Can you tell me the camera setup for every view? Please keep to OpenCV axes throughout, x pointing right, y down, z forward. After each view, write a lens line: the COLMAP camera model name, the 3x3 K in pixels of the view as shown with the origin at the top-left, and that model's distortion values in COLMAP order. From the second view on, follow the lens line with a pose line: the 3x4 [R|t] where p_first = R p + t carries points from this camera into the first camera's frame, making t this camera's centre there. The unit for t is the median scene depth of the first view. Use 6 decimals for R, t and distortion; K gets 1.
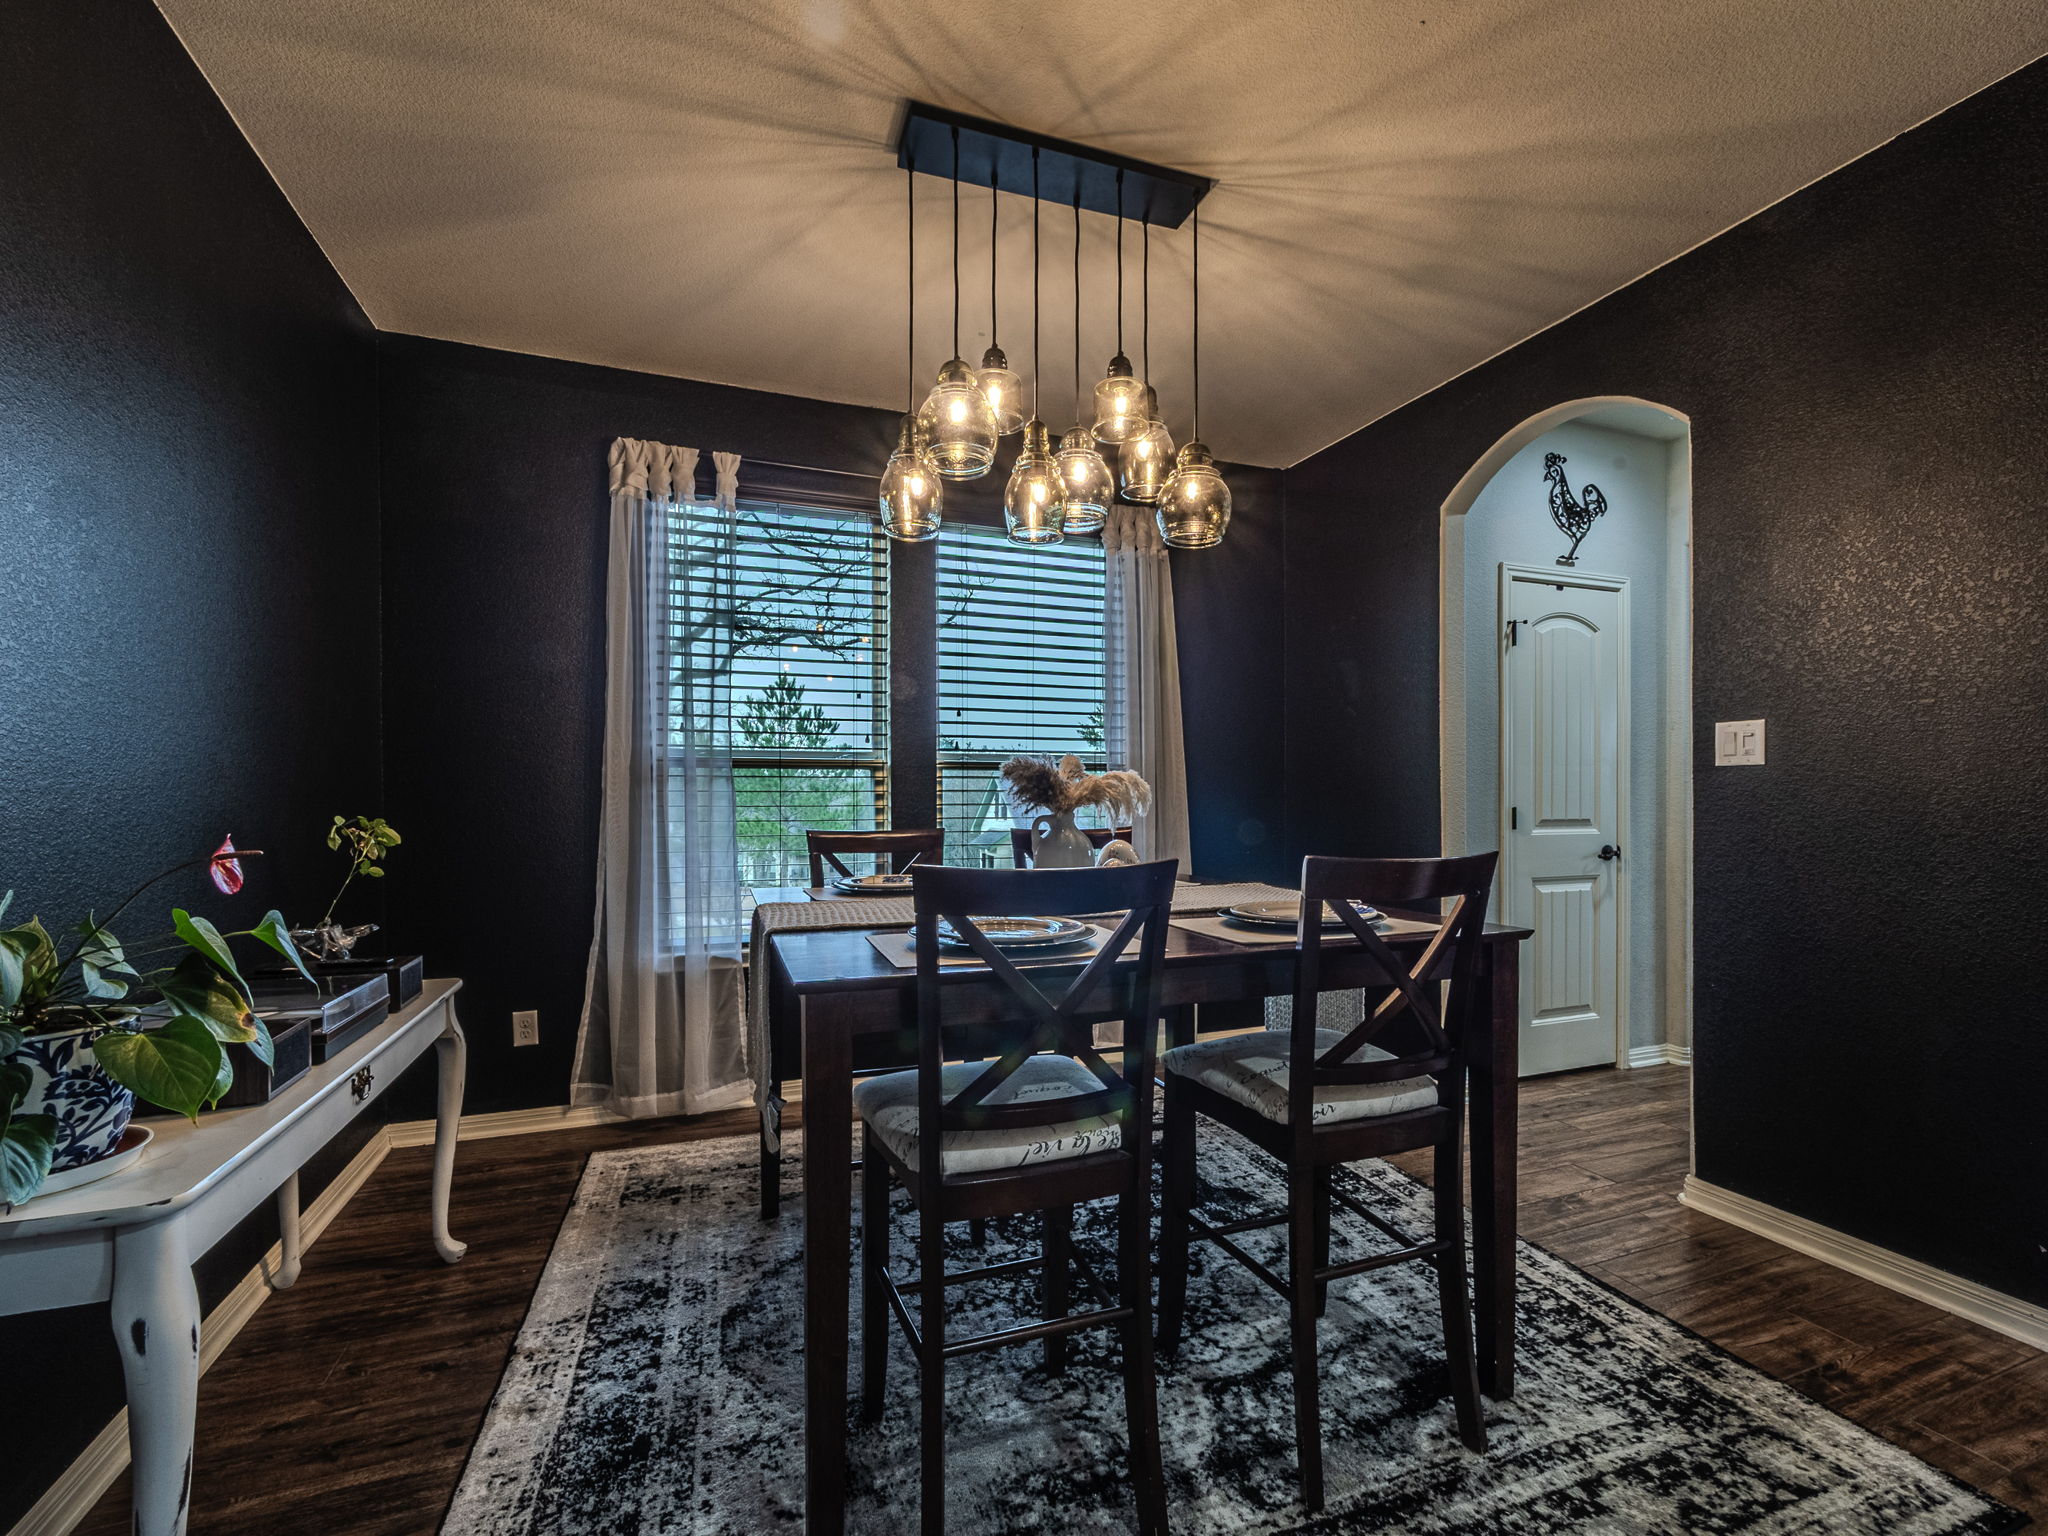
lens RADIAL K [[910.4, 0, 989.9], [0, 910.4, 805.3], [0, 0, 1]] dist [-0.000513, -0.000029]
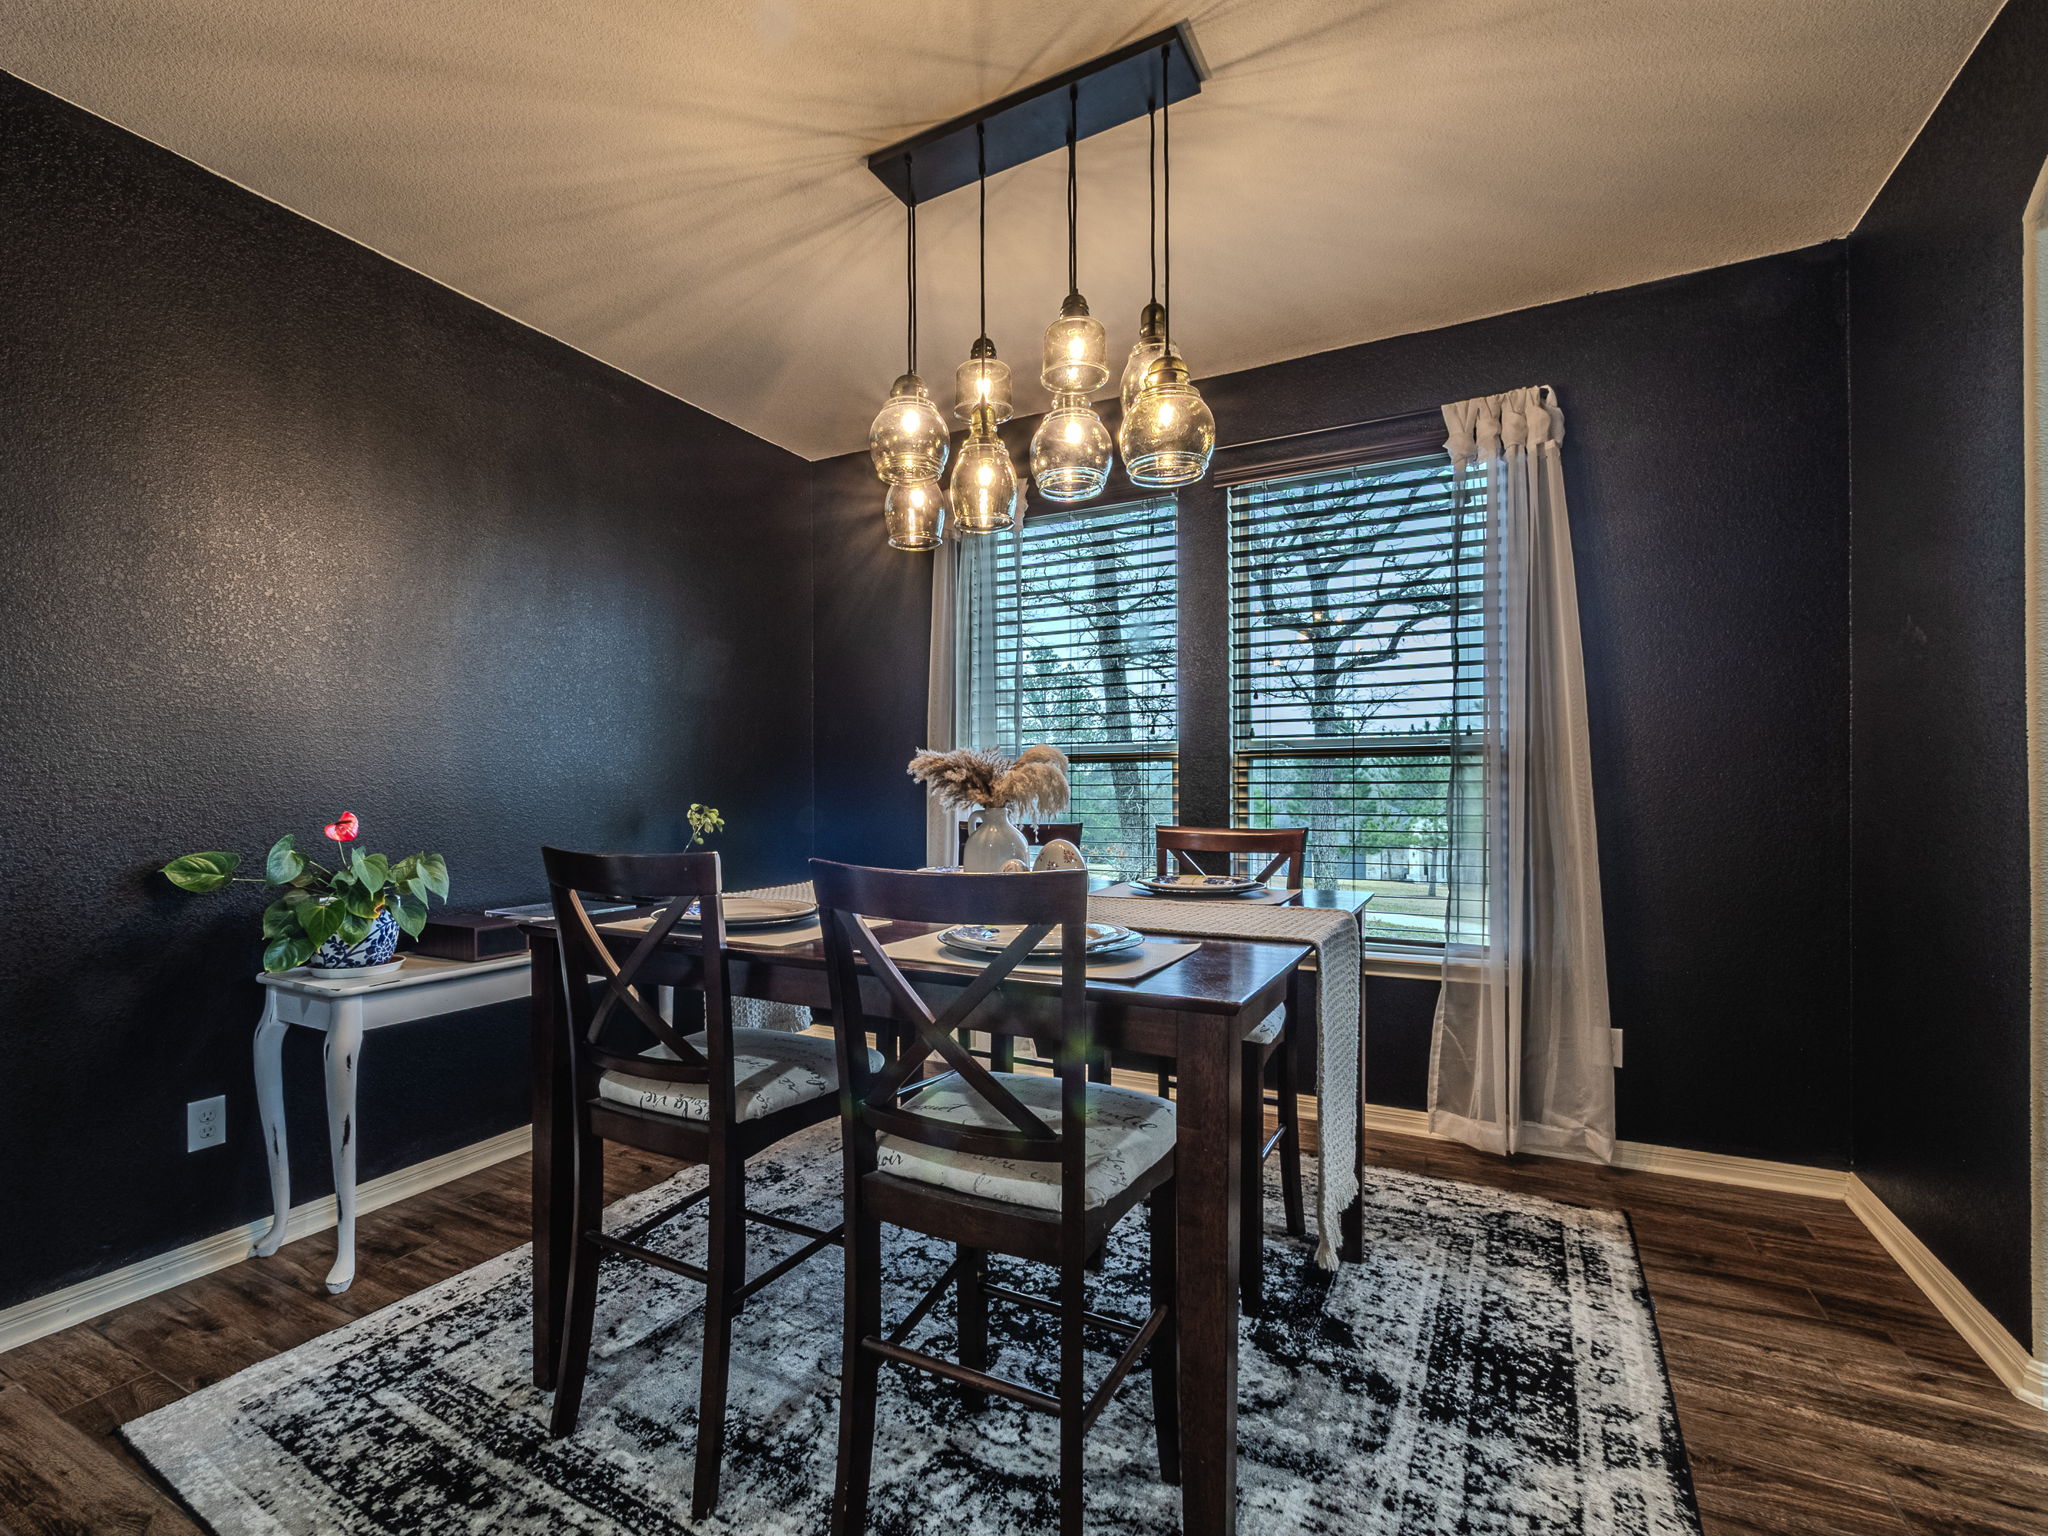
lens RADIAL K [[904.1, 0, 958.7], [0, 904.1, 790.9], [0, 0, 1]] dist [-0.002523, 0.000066]
pose [[0.654670, -0.000377, -0.755915, 0.759748], [-0.004395, 0.999981, -0.004305, -0.005236], [0.755902, 0.006141, 0.654656, 0.353260]]
